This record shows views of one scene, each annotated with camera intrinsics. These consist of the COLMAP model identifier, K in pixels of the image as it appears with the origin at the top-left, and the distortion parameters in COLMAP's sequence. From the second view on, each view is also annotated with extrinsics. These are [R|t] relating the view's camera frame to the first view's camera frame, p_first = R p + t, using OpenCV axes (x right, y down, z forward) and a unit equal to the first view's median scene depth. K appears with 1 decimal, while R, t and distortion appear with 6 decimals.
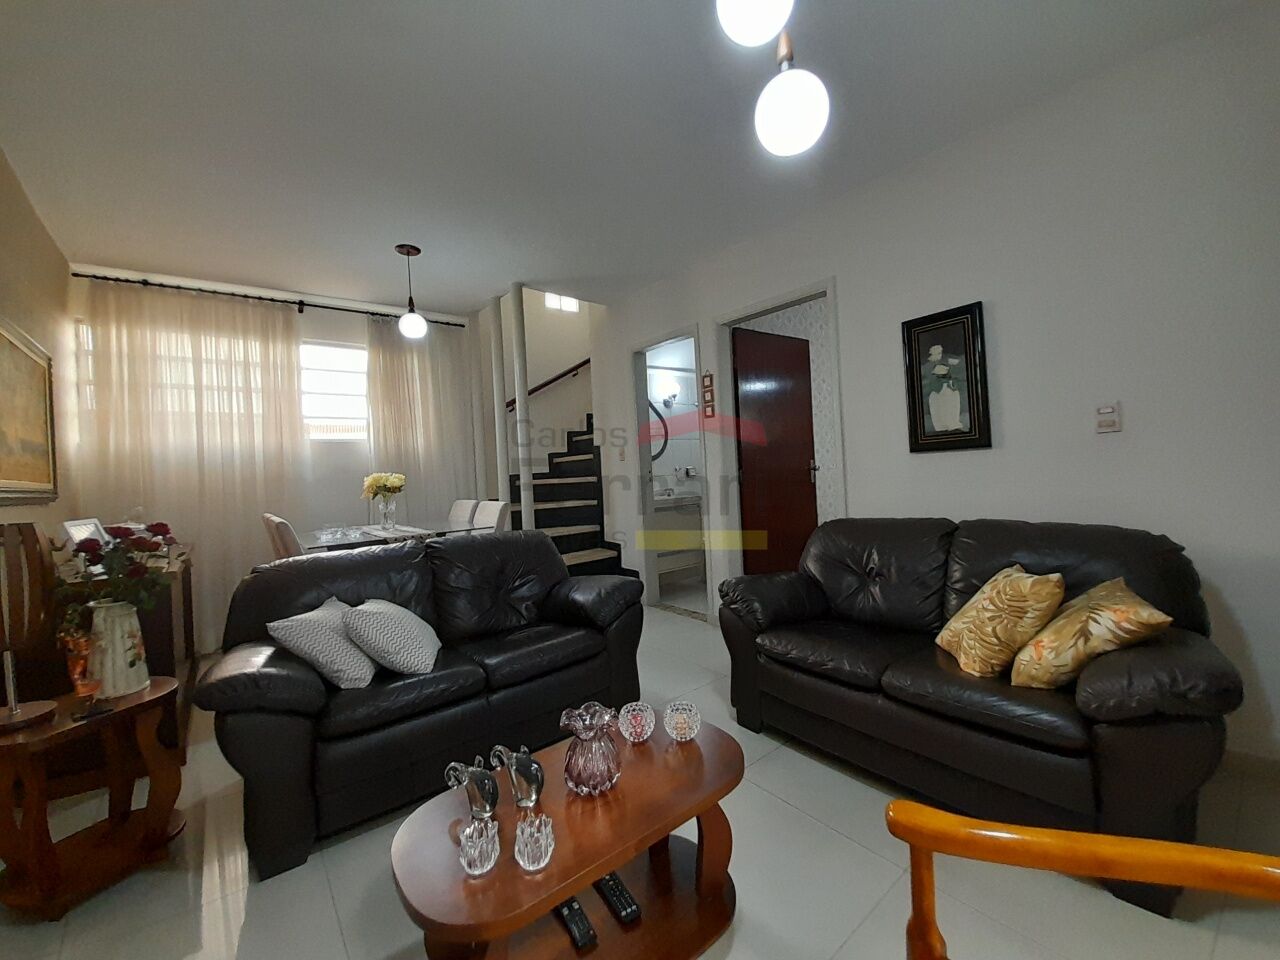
lens RADIAL K [[511.3, 0, 646.0], [0, 511.3, 467.1], [0, 0, 1]] dist [0.024146, -0.017452]
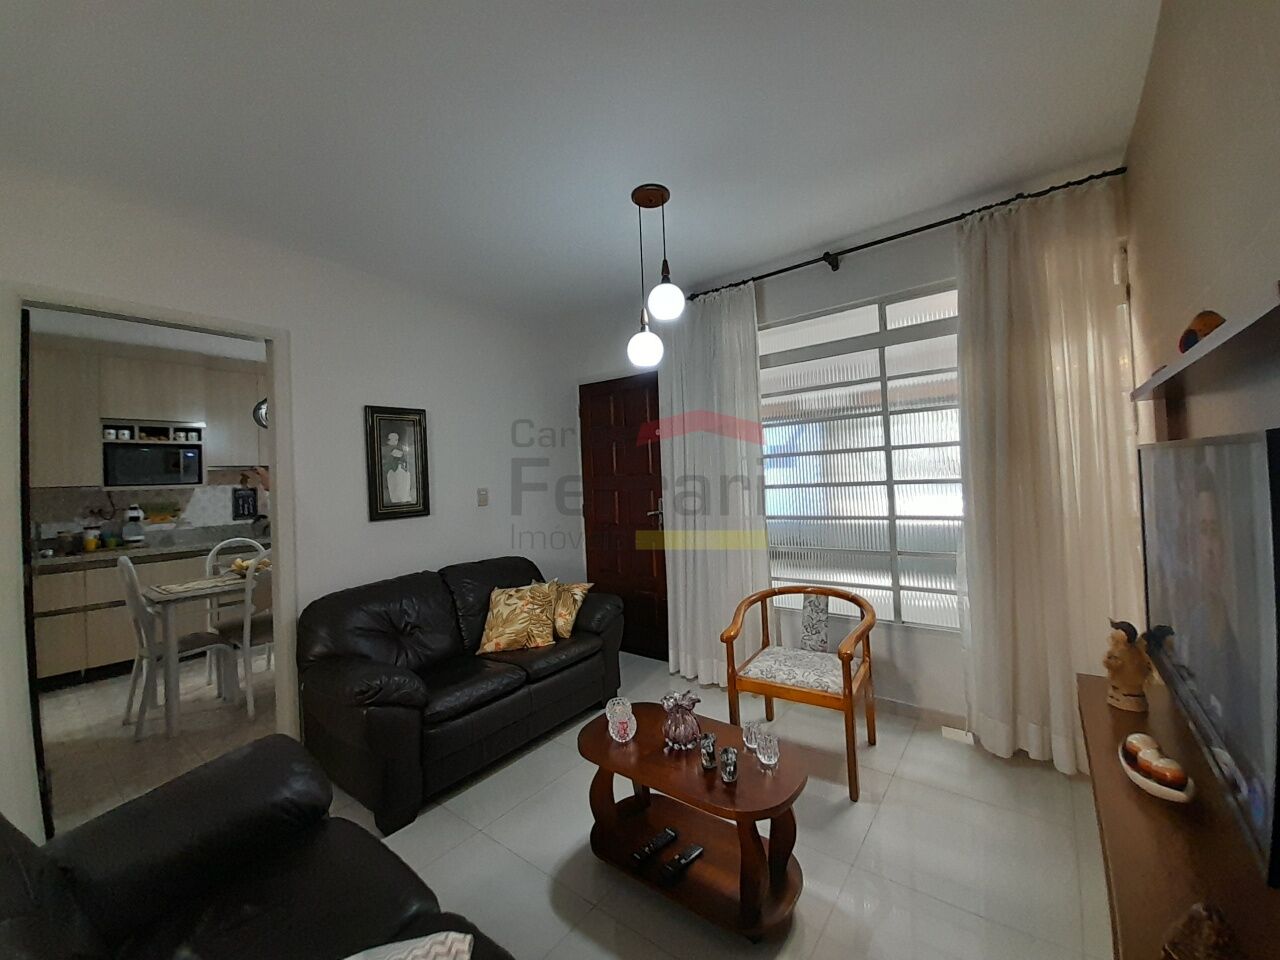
lens RADIAL K [[511.3, 0, 646.0], [0, 511.3, 467.1], [0, 0, 1]] dist [0.024146, -0.017452]
pose [[-0.238506, 0.080811, 0.967773, -0.783750], [0.061635, 0.995782, -0.067960, -0.035849], [-0.969183, 0.043439, -0.242481, 0.740378]]
